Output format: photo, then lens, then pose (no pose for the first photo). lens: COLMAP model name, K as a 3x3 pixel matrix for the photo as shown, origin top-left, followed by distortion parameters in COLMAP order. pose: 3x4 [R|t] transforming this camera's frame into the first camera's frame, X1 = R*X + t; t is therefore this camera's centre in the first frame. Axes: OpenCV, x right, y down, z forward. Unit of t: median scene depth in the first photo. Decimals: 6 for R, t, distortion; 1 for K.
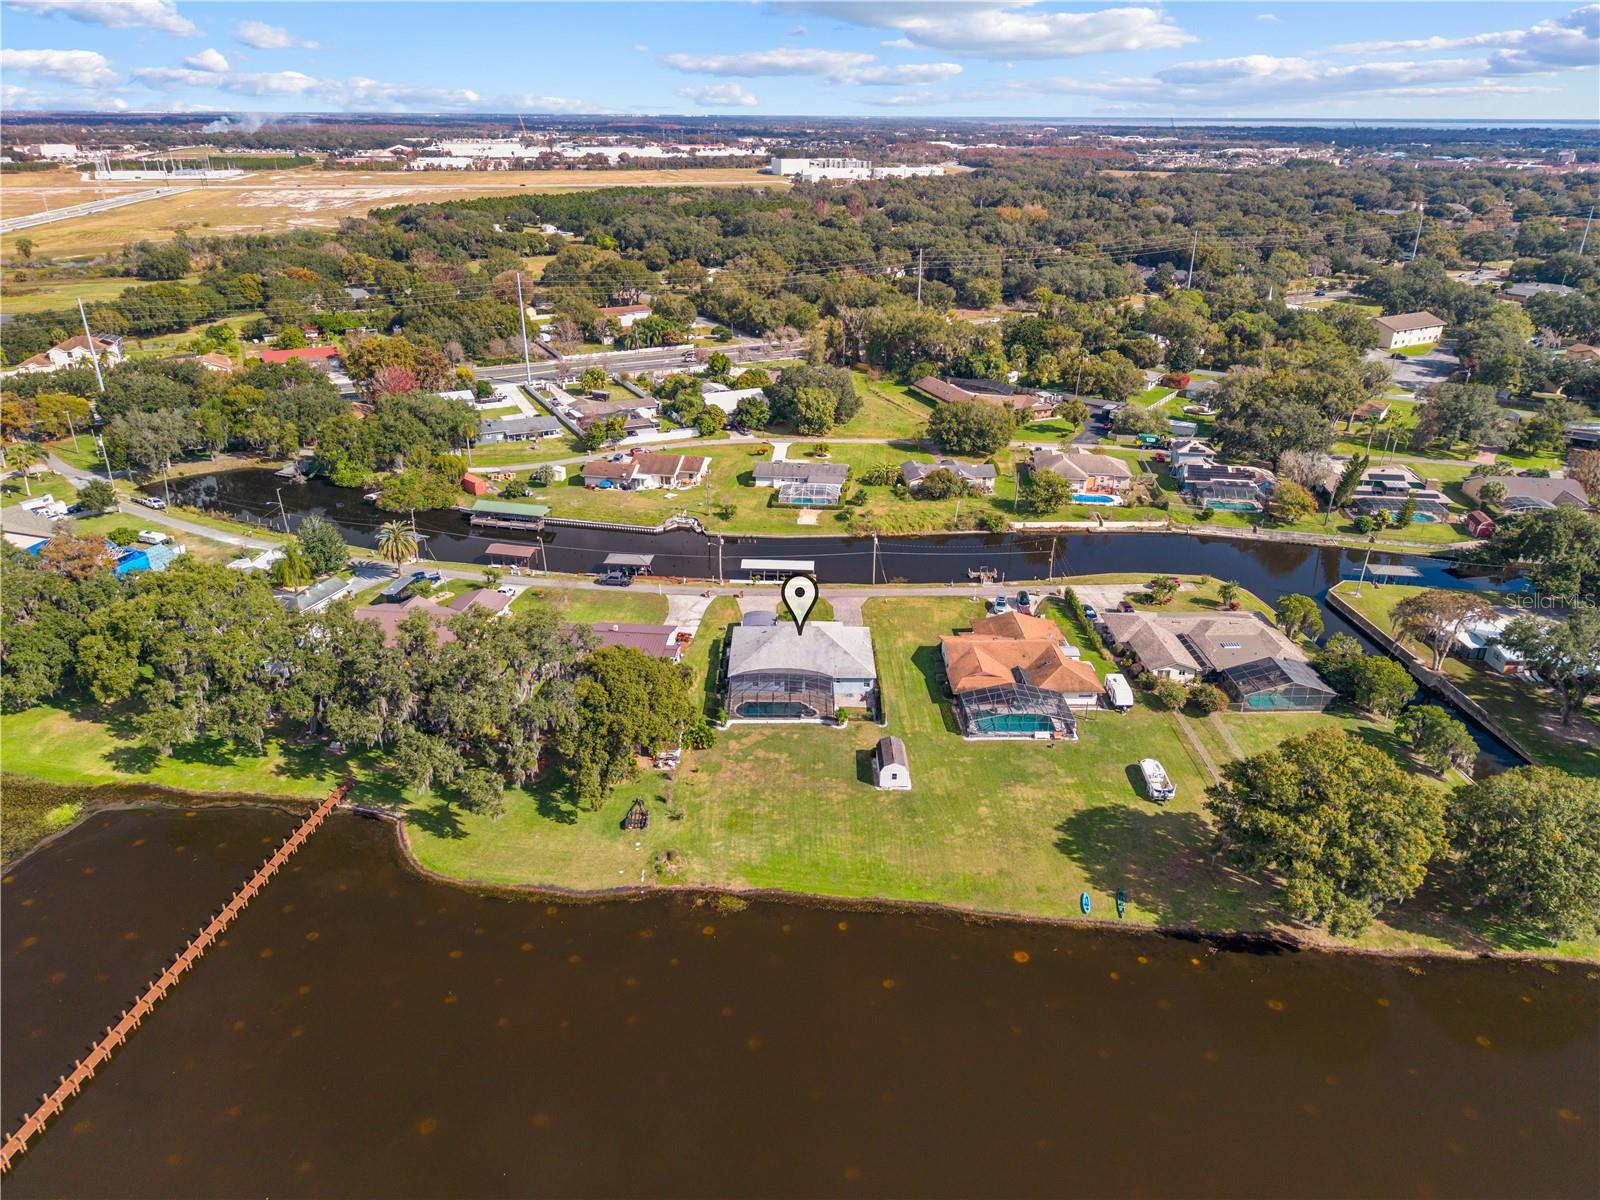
lens RADIAL K [[1059.7, 0, 800.0], [0, 1059.7, 600.0], [0, 0, 1]] dist [0.113964, -0.224167]
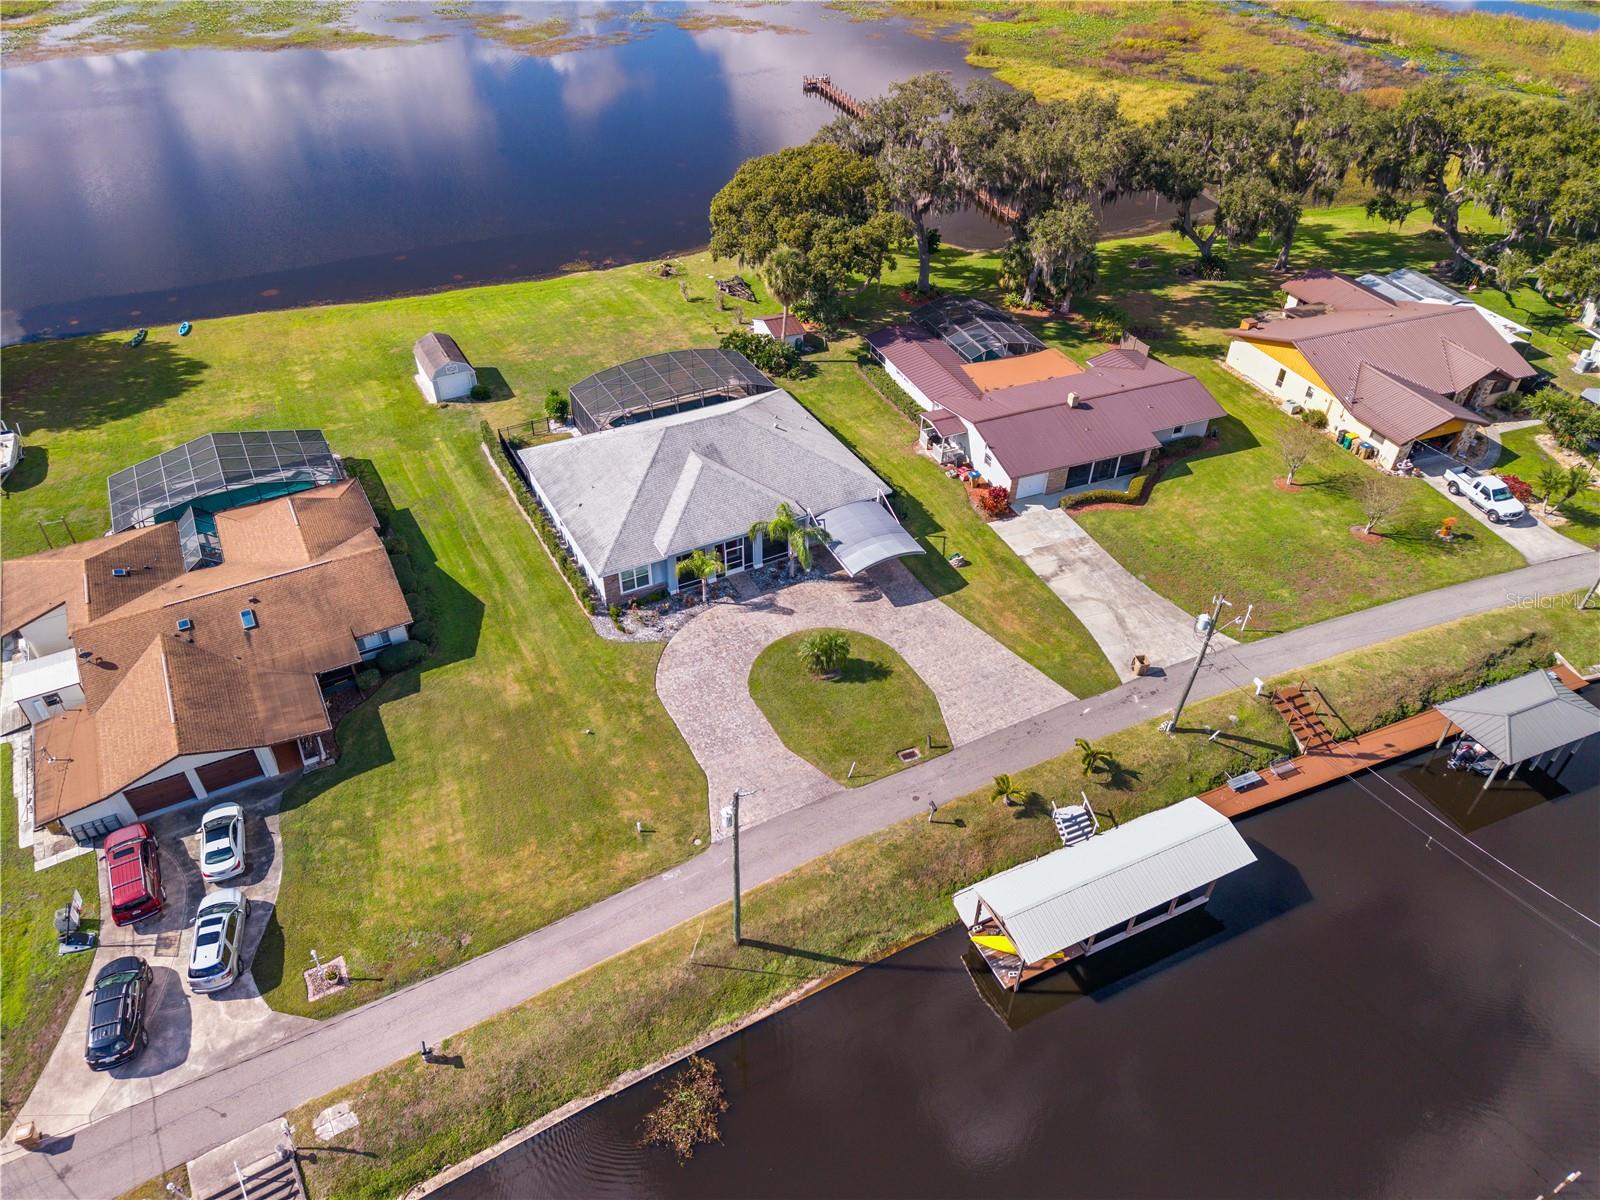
lens RADIAL K [[1075.1, 0, 800.0], [0, 1075.1, 600.0], [0, 0, 1]] dist [-0.001677, -0.000876]
pose [[-0.881027, 0.282170, -0.379698, 0.113176], [-0.212347, 0.481342, 0.850422, -0.238152], [0.422728, 0.829874, -0.364158, 0.884108]]
